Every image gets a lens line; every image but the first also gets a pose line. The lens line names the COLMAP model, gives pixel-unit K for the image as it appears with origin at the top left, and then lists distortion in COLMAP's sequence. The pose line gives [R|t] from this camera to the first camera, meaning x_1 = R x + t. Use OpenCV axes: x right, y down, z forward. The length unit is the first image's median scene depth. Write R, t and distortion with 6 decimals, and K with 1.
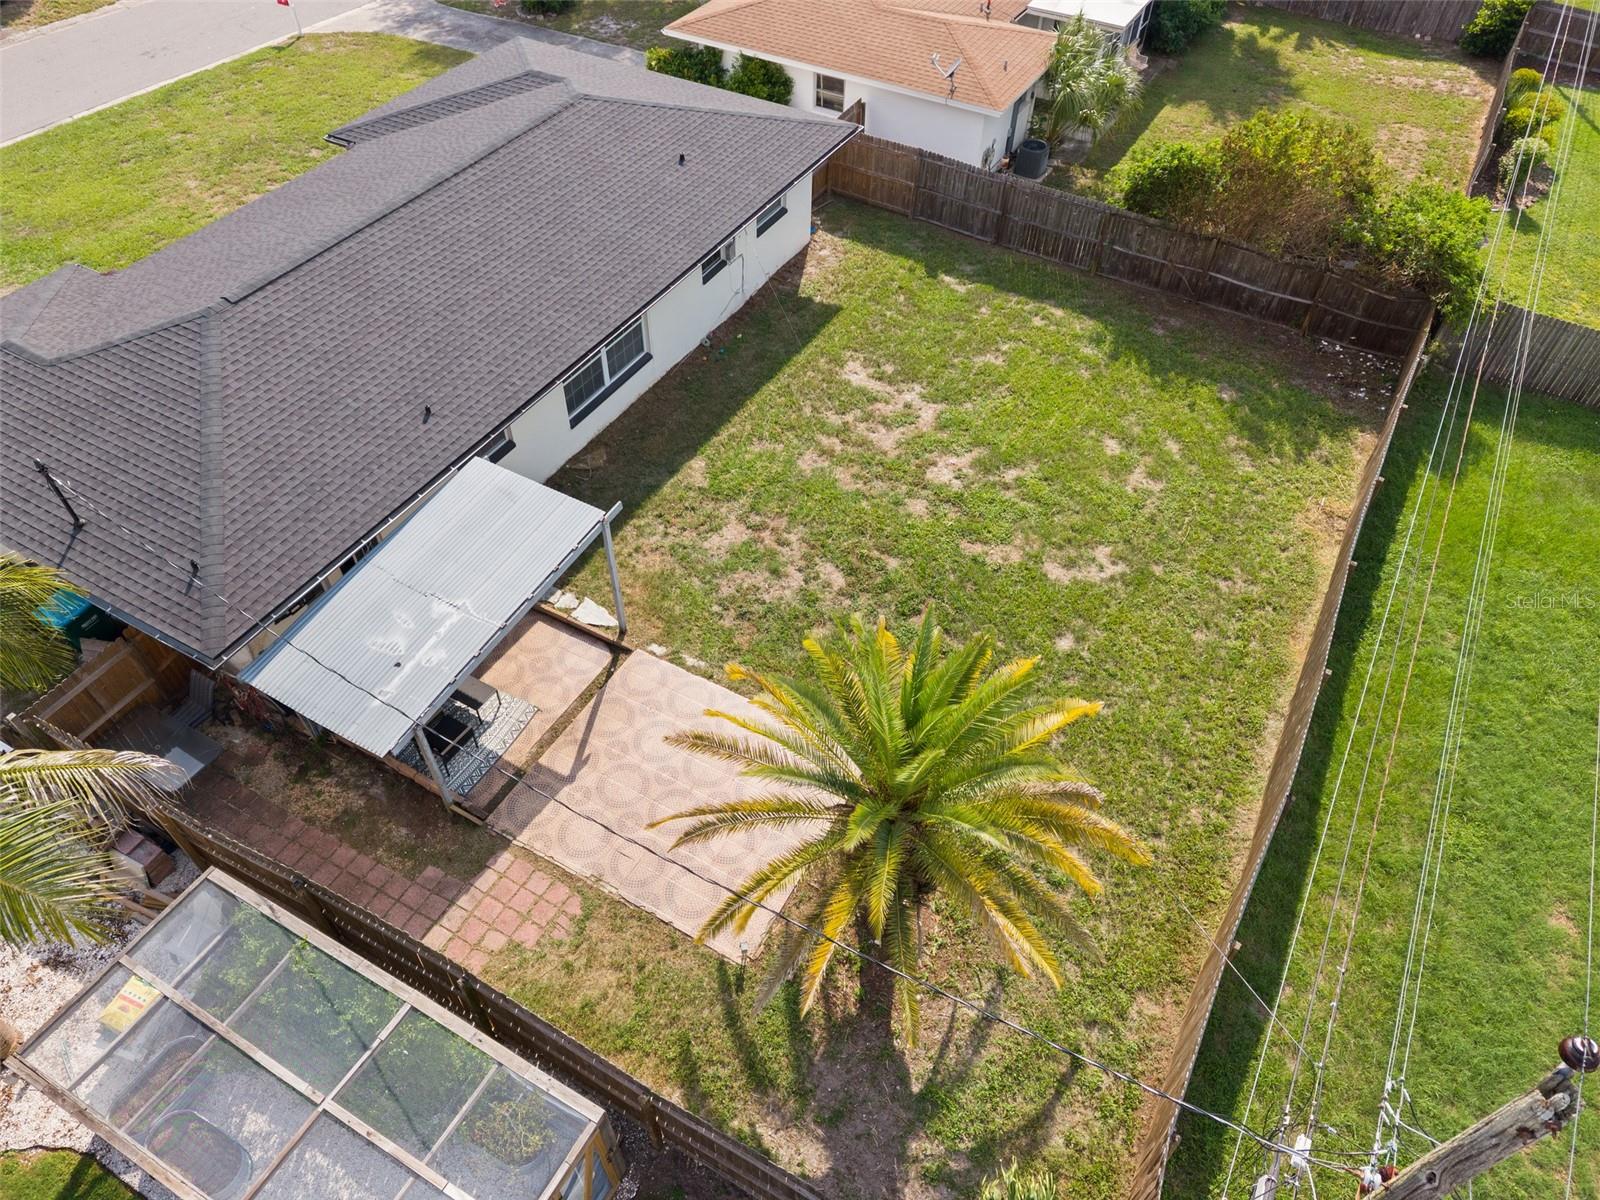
lens RADIAL K [[1061.9, 0, 798.2], [0, 1061.9, 599.3], [0, 0, 1]] dist [0.096164, -0.140180]
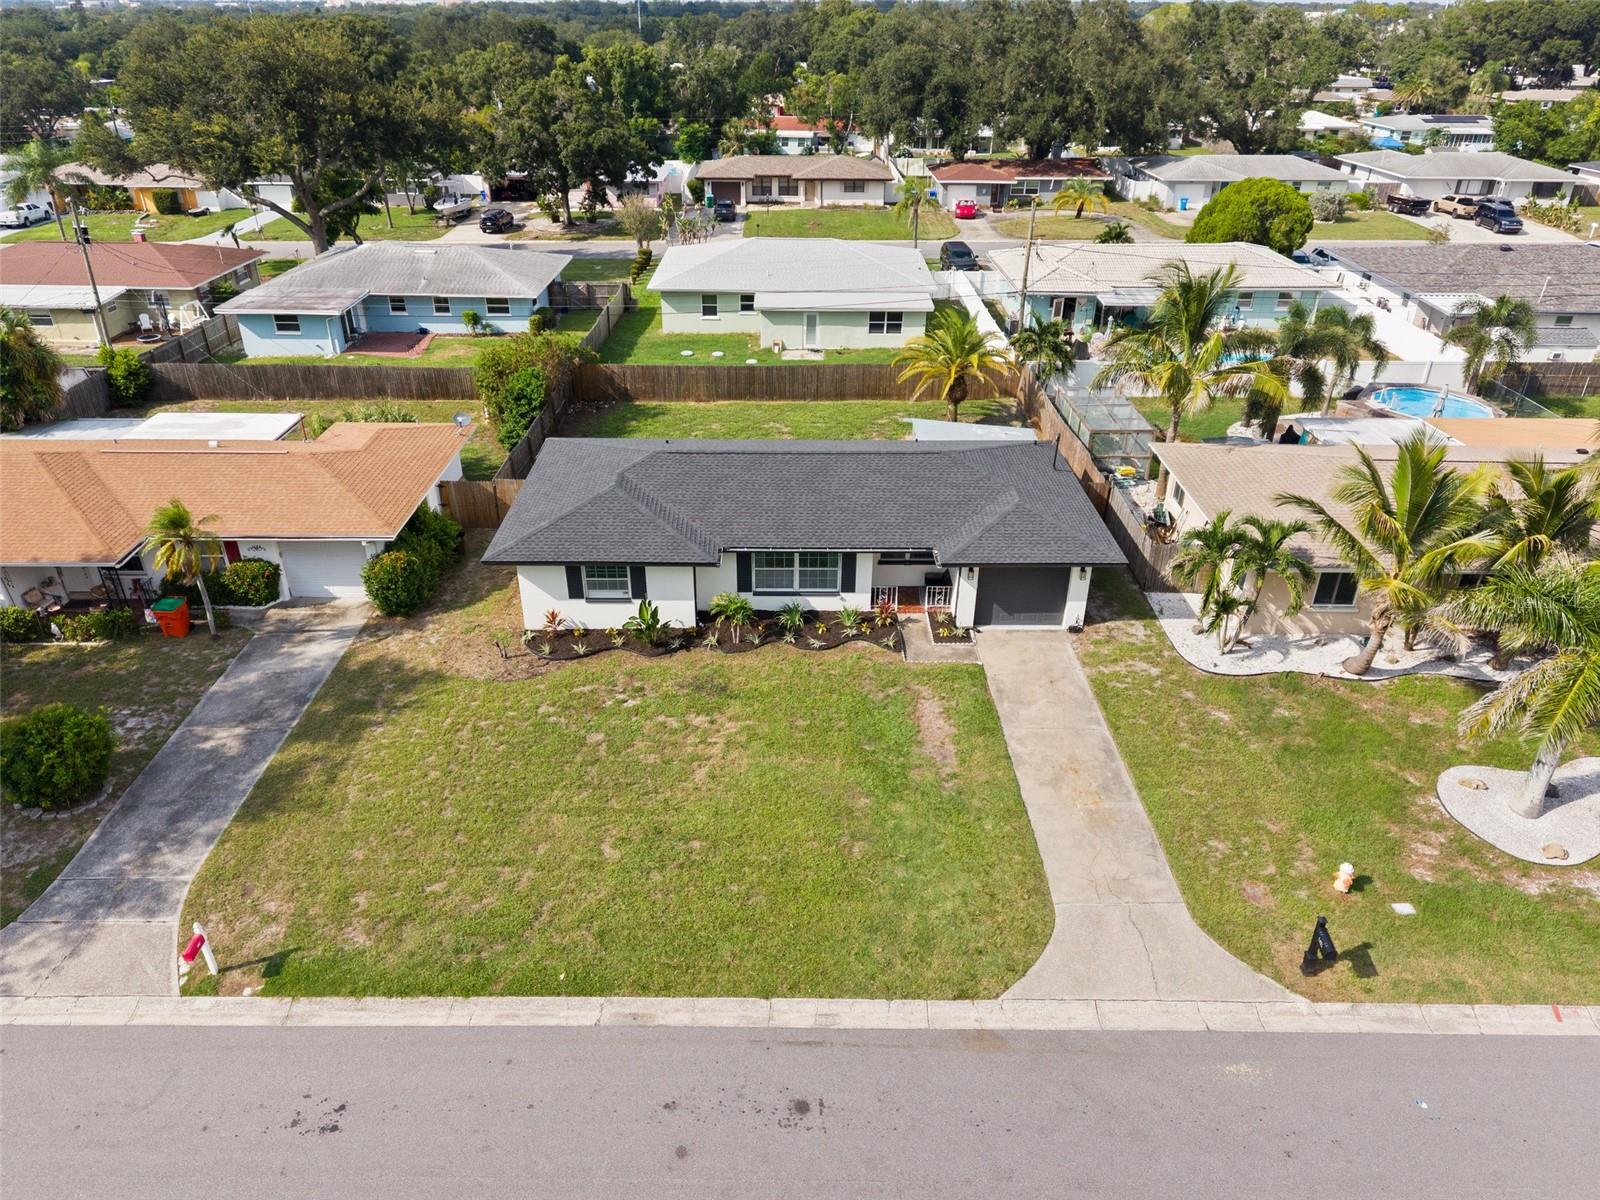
lens RADIAL K [[1061.9, 0, 798.2], [0, 1061.9, 599.3], [0, 0, 1]] dist [0.096164, -0.140180]
pose [[-0.495032, -0.438645, 0.750023, -1.673774], [0.629804, 0.413522, 0.657530, -1.364336], [-0.598573, 0.797866, 0.071554, 1.021050]]
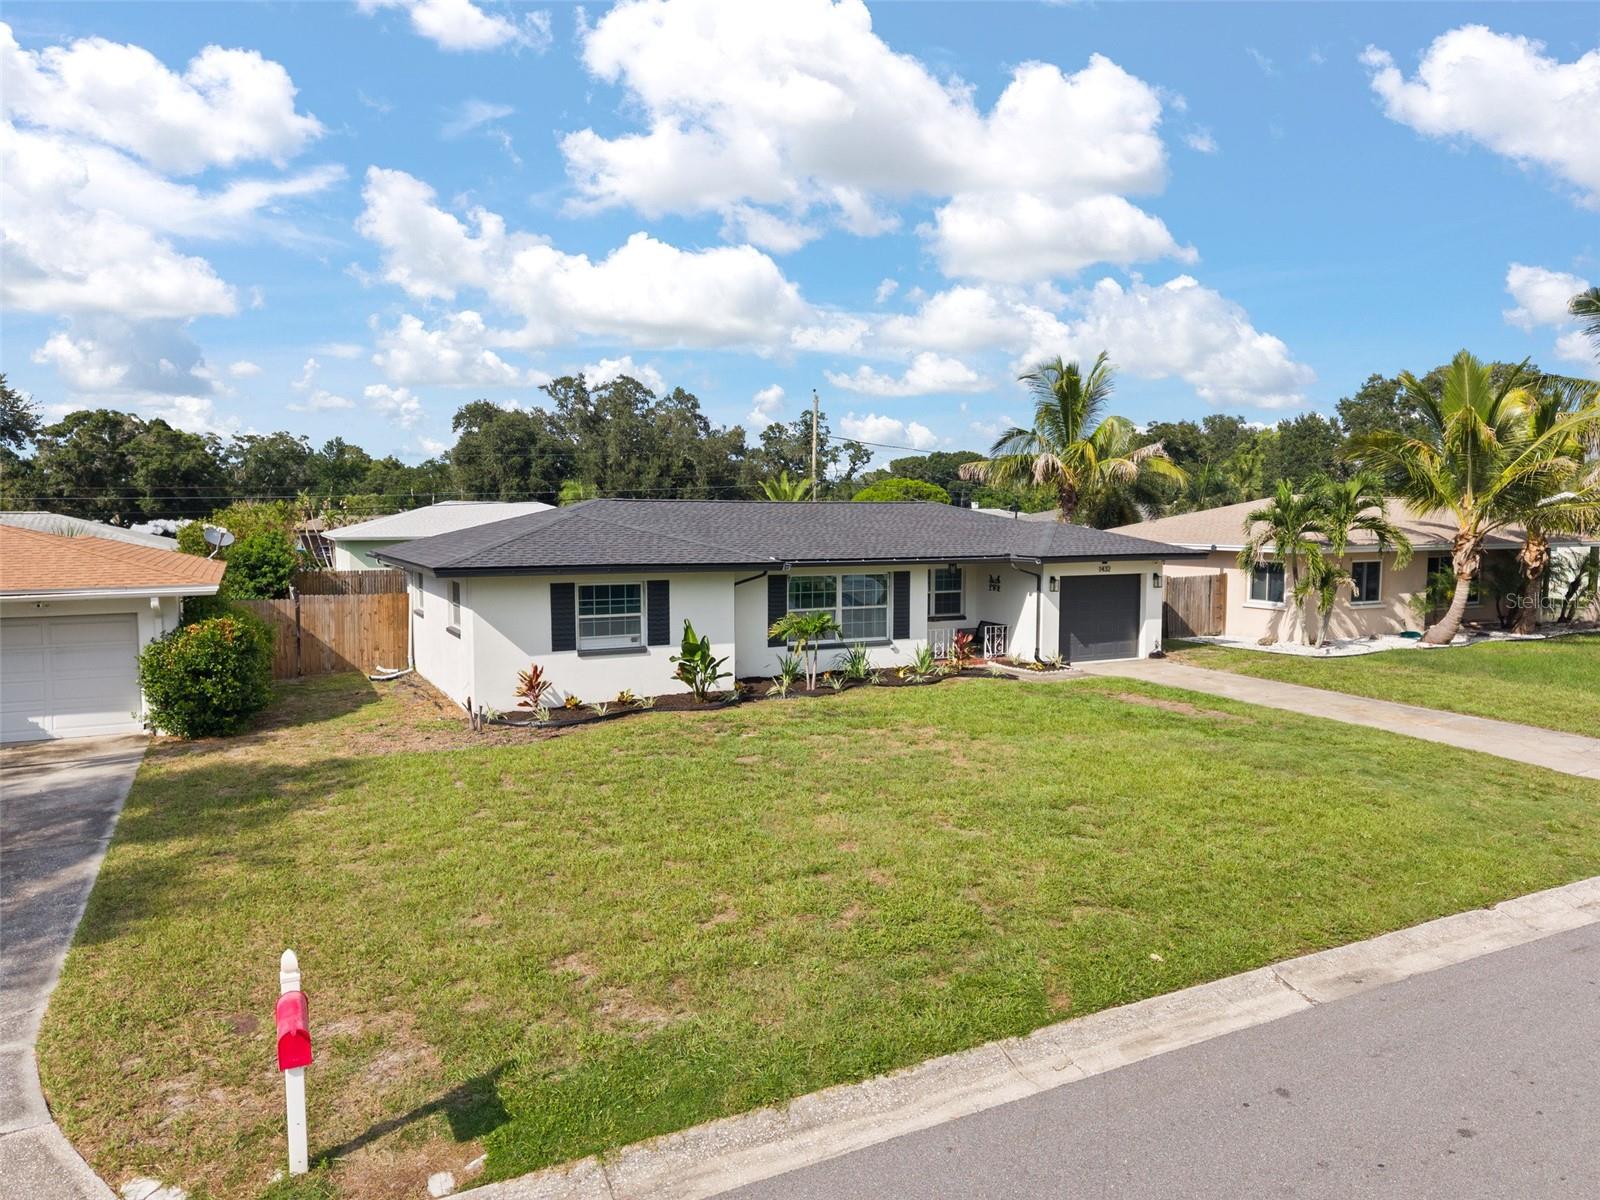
lens RADIAL K [[1061.9, 0, 798.2], [0, 1061.9, 599.3], [0, 0, 1]] dist [0.096164, -0.140180]
pose [[-0.833588, -0.059645, 0.549157, -1.071136], [0.397820, 0.624904, 0.671740, -1.149564], [-0.383237, 0.778419, -0.497185, 1.678771]]
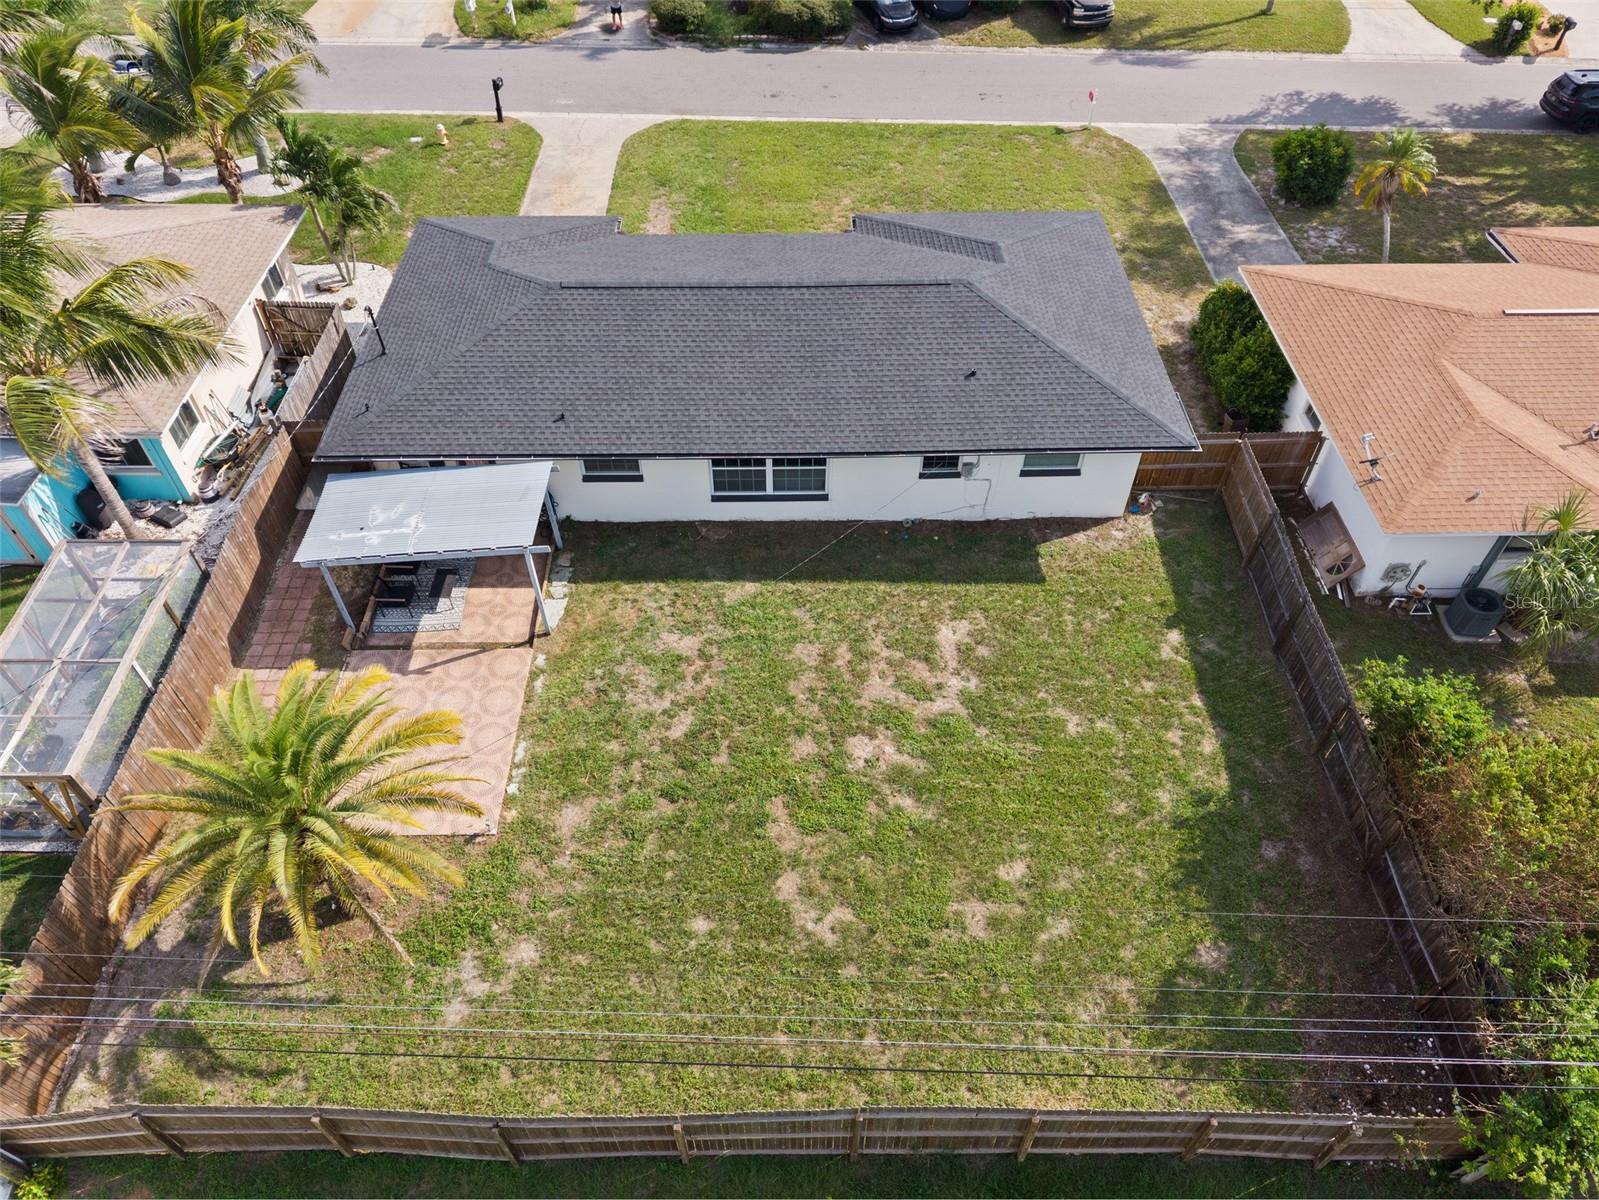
lens RADIAL K [[1061.2, 0, 797.7], [0, 1061.2, 599.3], [0, 0, 1]] dist [0.096164, -0.140180]
pose [[0.499290, 0.626760, -0.598232, 0.609727], [-0.630870, 0.736249, 0.244828, -0.423683], [0.593896, 0.255166, 0.763006, 0.169338]]
